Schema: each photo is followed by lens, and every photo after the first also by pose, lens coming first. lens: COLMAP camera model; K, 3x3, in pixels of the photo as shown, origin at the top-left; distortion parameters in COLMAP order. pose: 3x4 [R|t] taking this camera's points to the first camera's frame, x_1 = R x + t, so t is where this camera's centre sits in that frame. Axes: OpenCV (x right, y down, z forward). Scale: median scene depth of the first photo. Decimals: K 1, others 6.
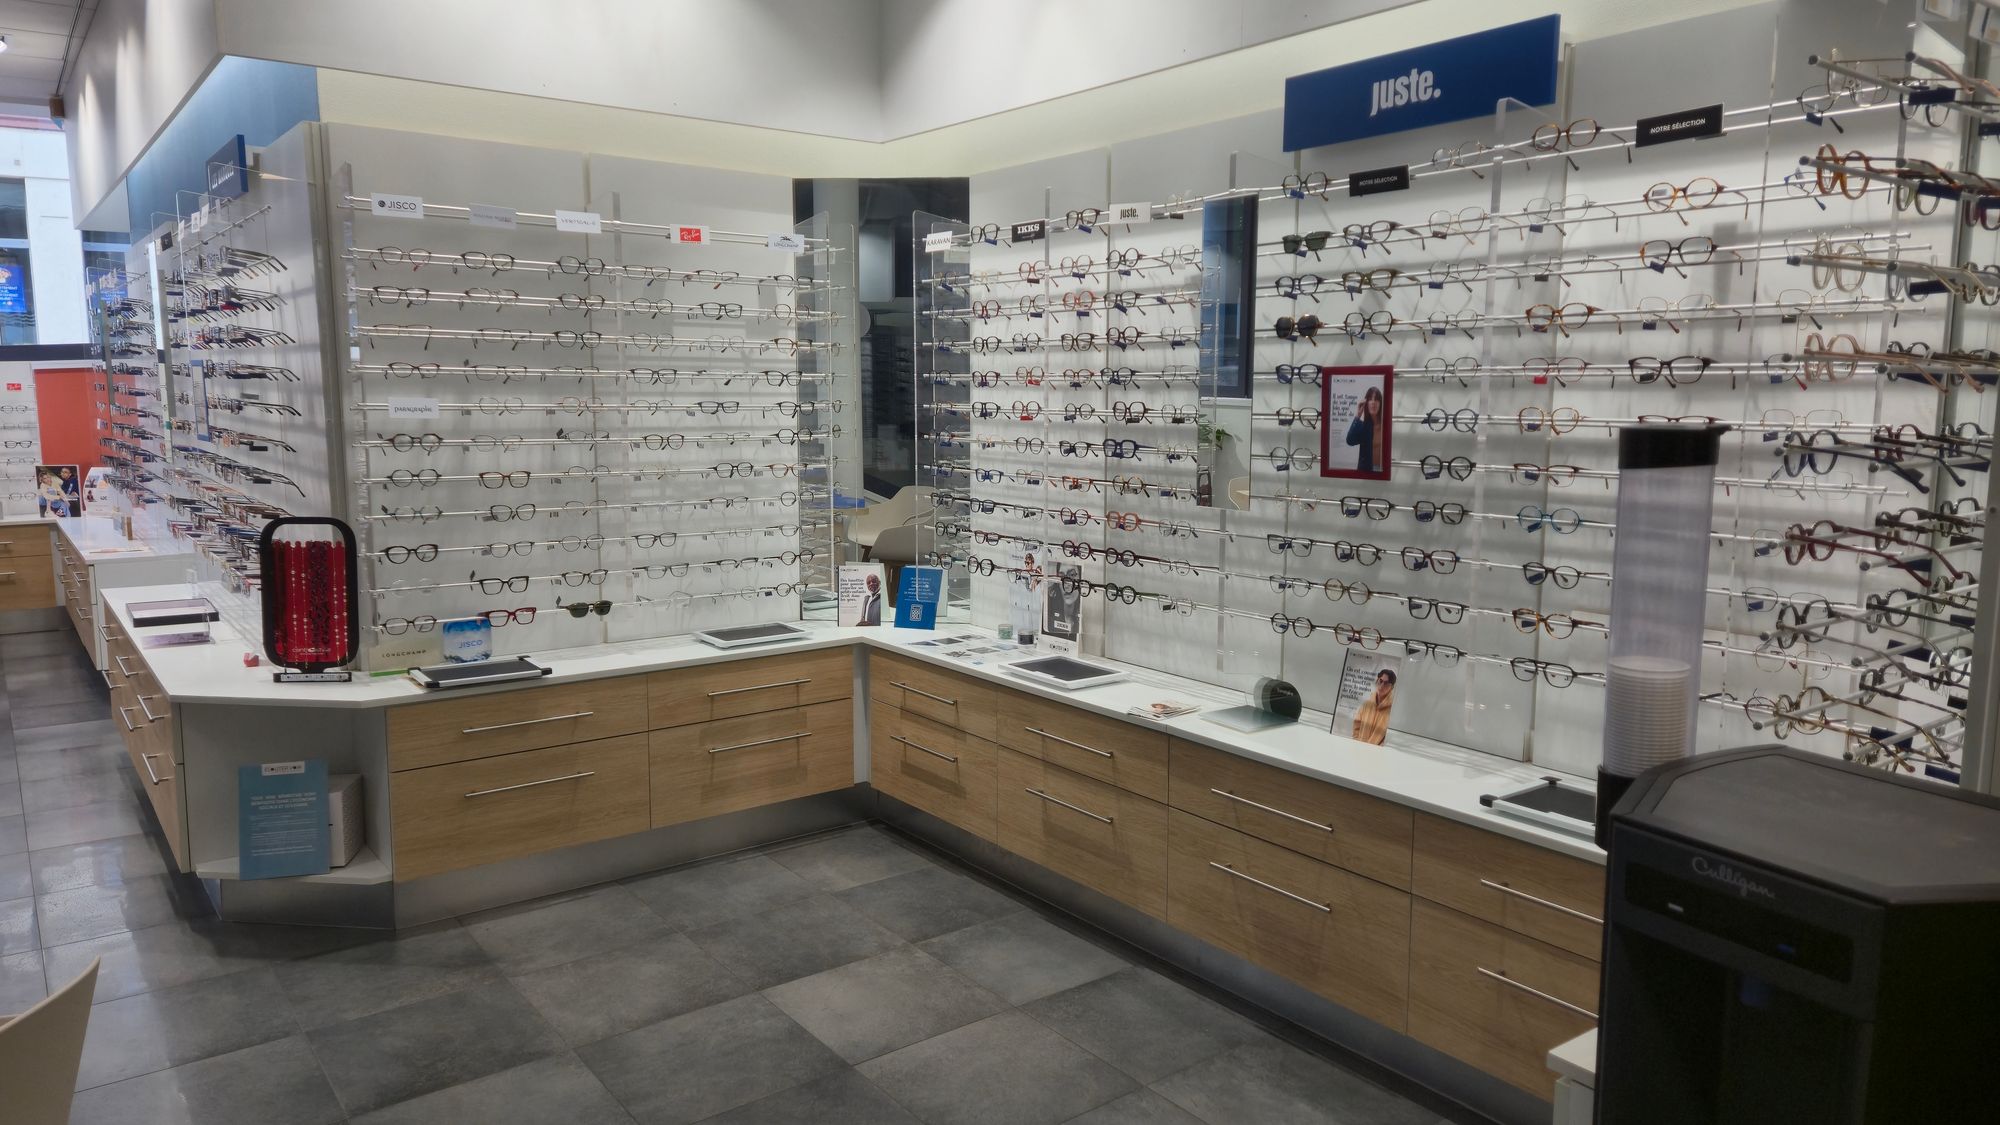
lens RADIAL K [[1339.9, 0, 1011.3], [0, 1339.9, 555.1], [0, 0, 1]] dist [0.099992, -0.086665]
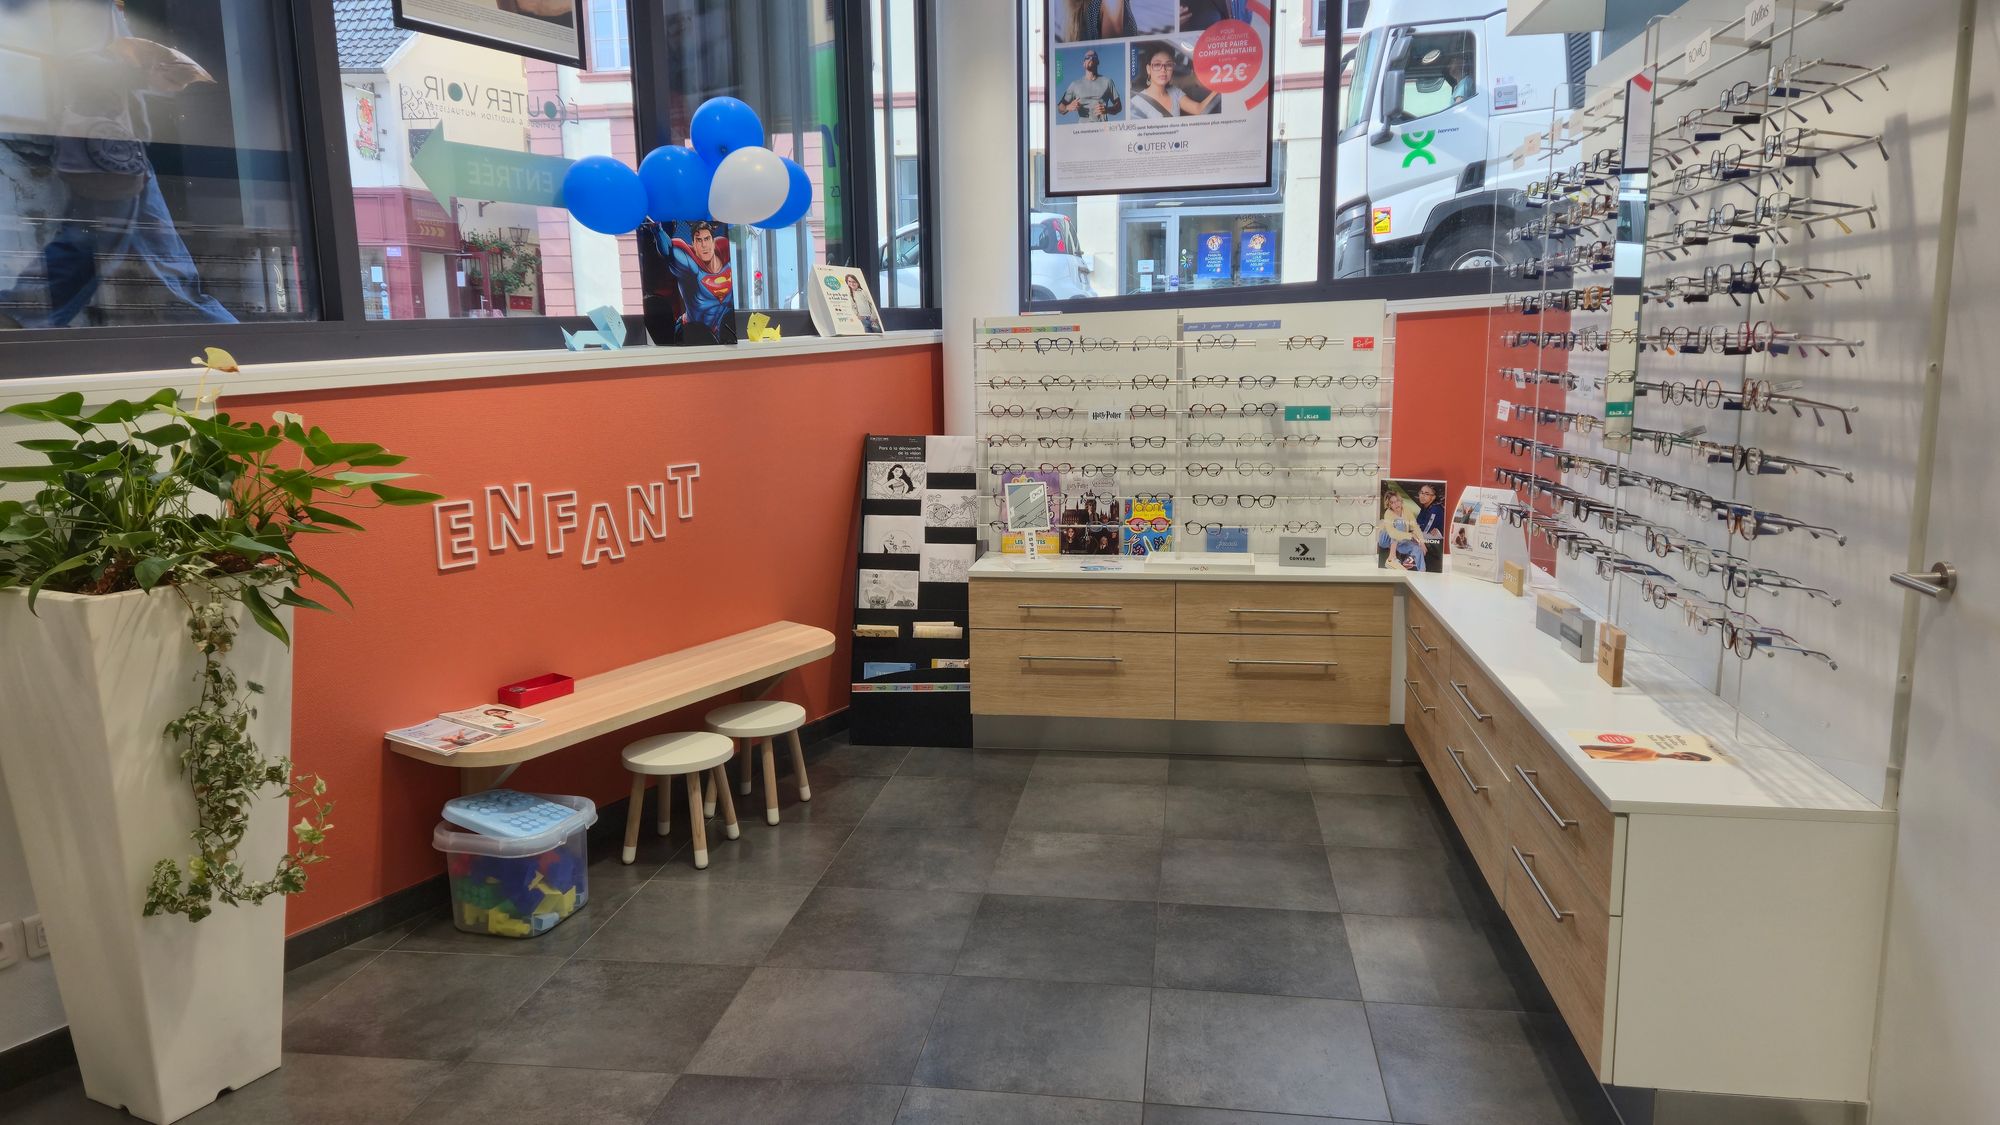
lens RADIAL K [[1339.9, 0, 1011.3], [0, 1339.9, 555.1], [0, 0, 1]] dist [0.099992, -0.086665]
pose [[0.708940, 0.099409, -0.698228, -0.830791], [-0.079697, 0.994967, 0.060738, -0.109586], [0.700751, 0.012587, 0.713294, 0.964338]]
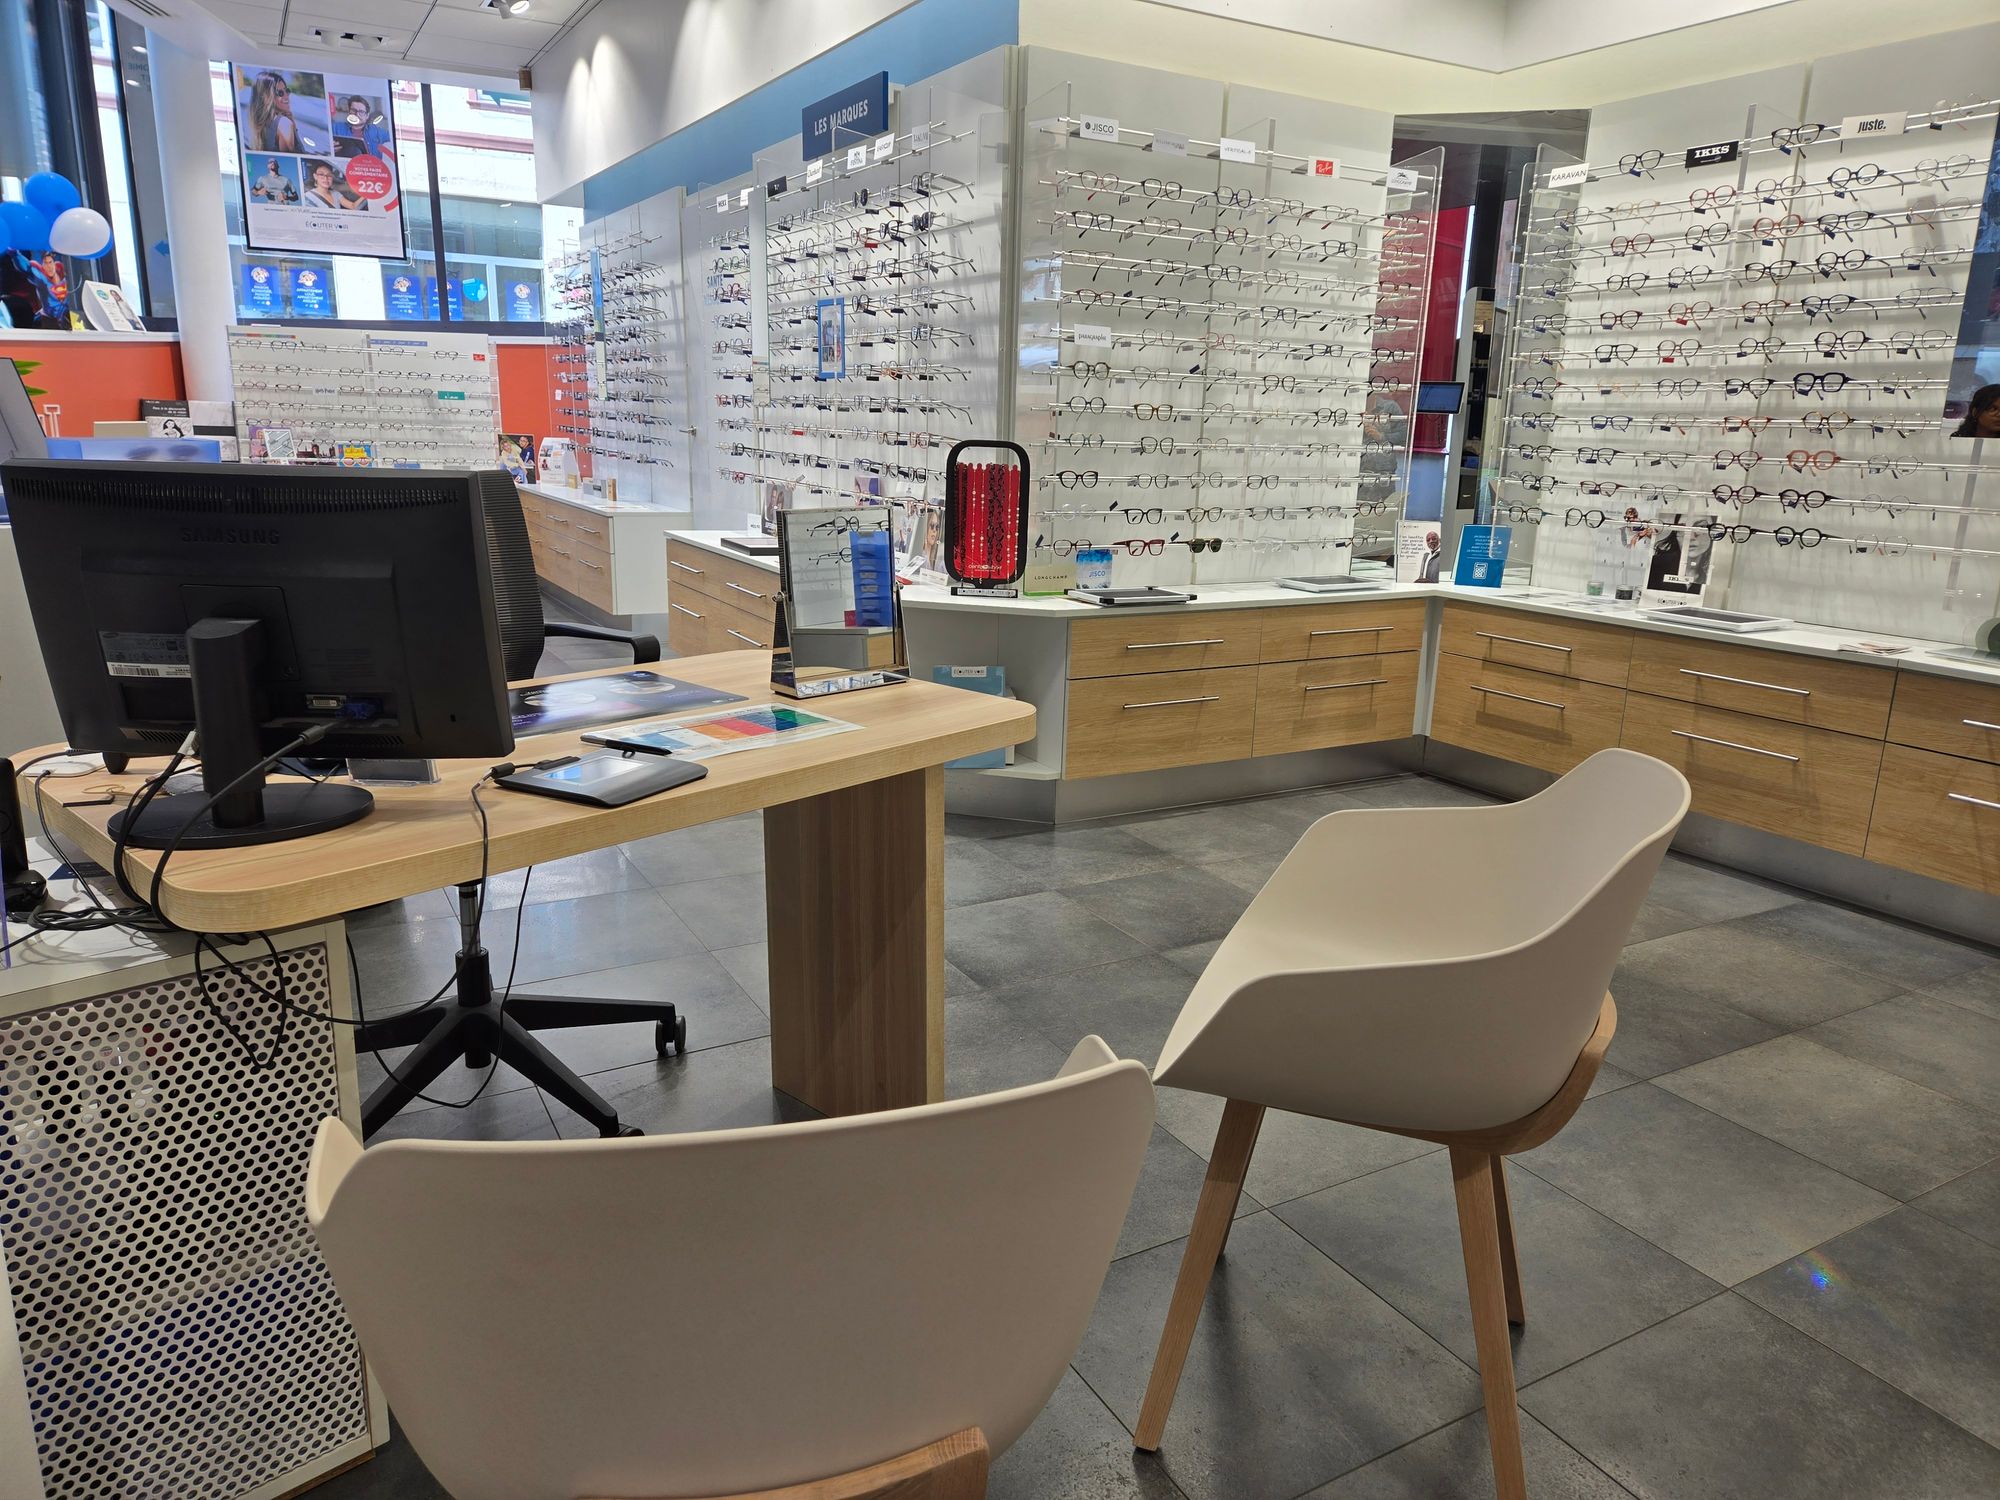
lens RADIAL K [[1339.1, 0, 1011.1], [0, 1339.1, 750.1], [0, 0, 1]] dist [0.092752, -0.081371]
pose [[0.992123, 0.053455, -0.113291, -0.346350], [-0.040535, 0.992720, 0.113421, 0.088149], [0.118529, -0.107935, 0.987067, -0.063751]]
